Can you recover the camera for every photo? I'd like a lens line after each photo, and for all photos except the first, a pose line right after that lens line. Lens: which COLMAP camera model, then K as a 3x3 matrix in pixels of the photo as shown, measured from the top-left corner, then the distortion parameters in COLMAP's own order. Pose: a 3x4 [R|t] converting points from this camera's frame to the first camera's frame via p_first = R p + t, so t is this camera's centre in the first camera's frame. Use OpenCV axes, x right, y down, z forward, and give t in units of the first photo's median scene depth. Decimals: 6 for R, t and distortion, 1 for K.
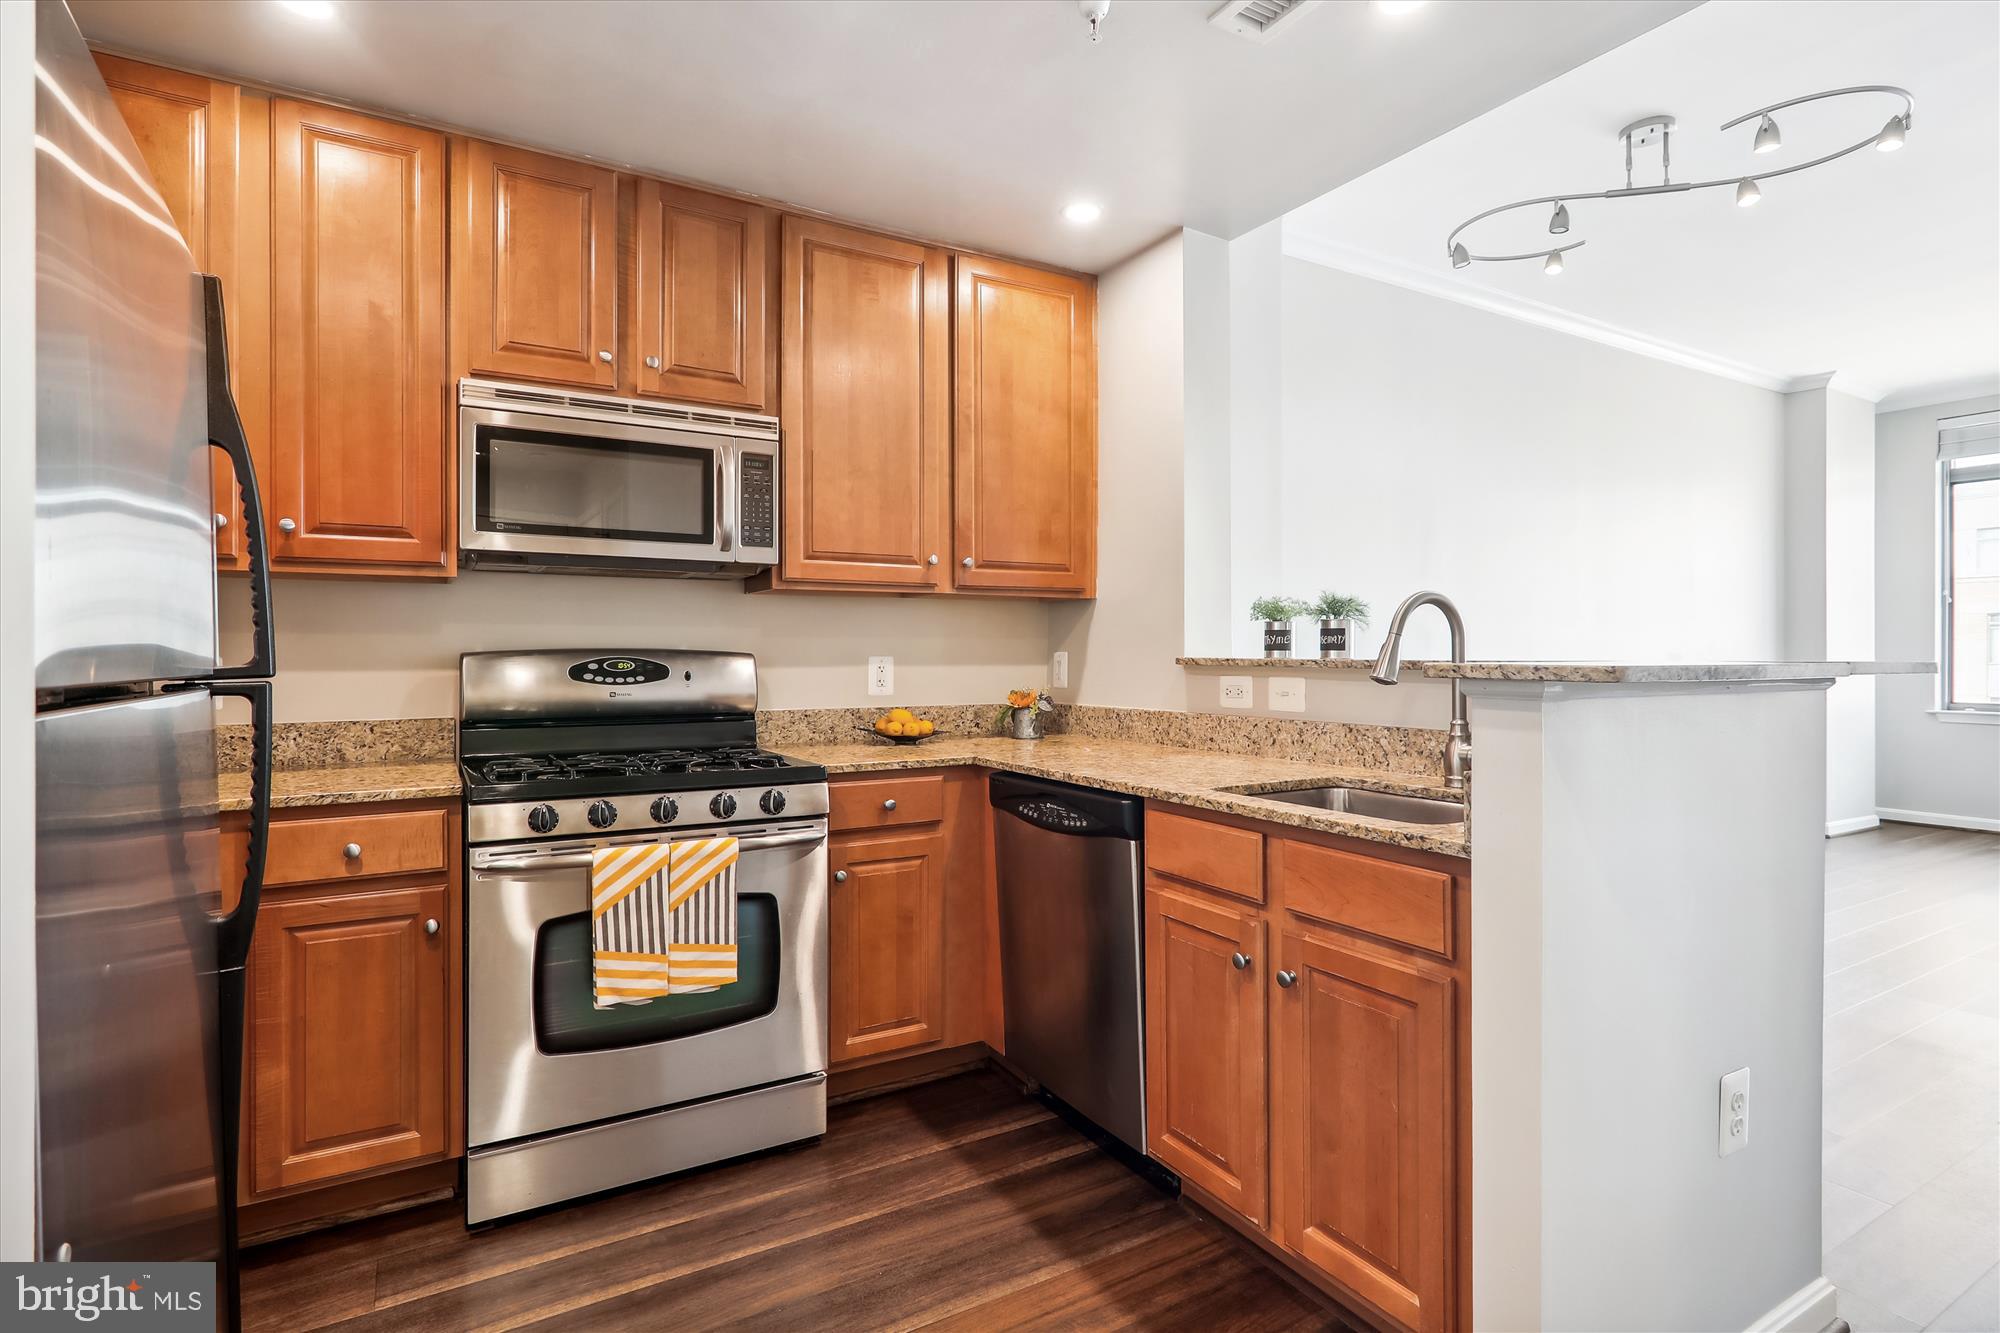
lens RADIAL K [[989.2, 0, 1008.2], [0, 989.2, 654.8], [0, 0, 1]] dist [-0.002503, -0.000622]
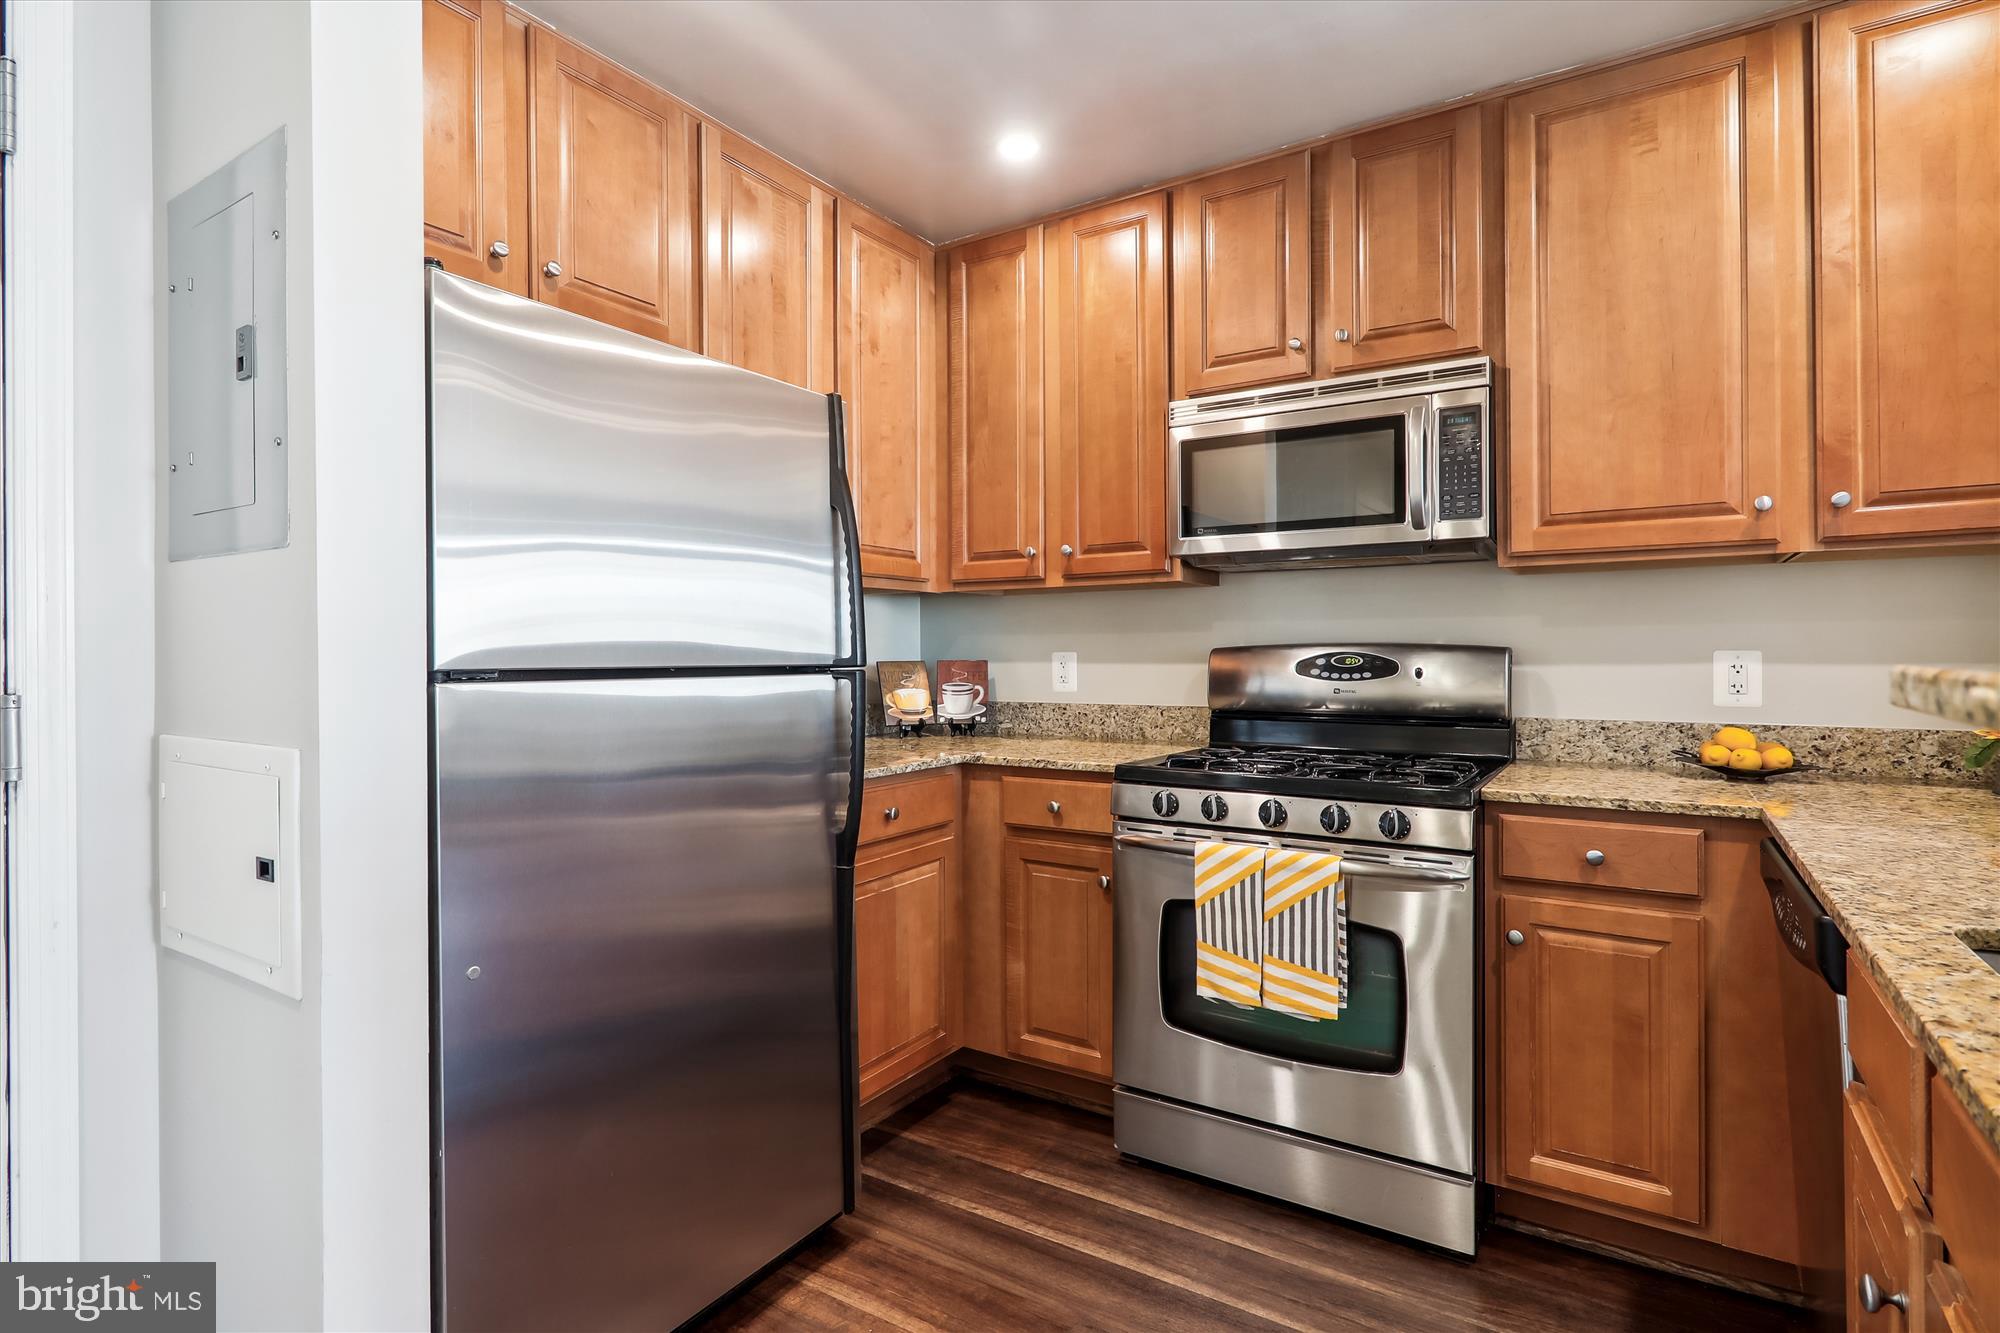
lens RADIAL K [[989.2, 0, 1009.5], [0, 989.2, 654.7], [0, 0, 1]] dist [-0.002503, -0.000622]
pose [[0.450605, 0.001335, -0.892723, 0.332587], [0.003207, 0.999990, 0.003114, 0.001051], [0.892718, -0.004266, 0.450596, 0.301273]]
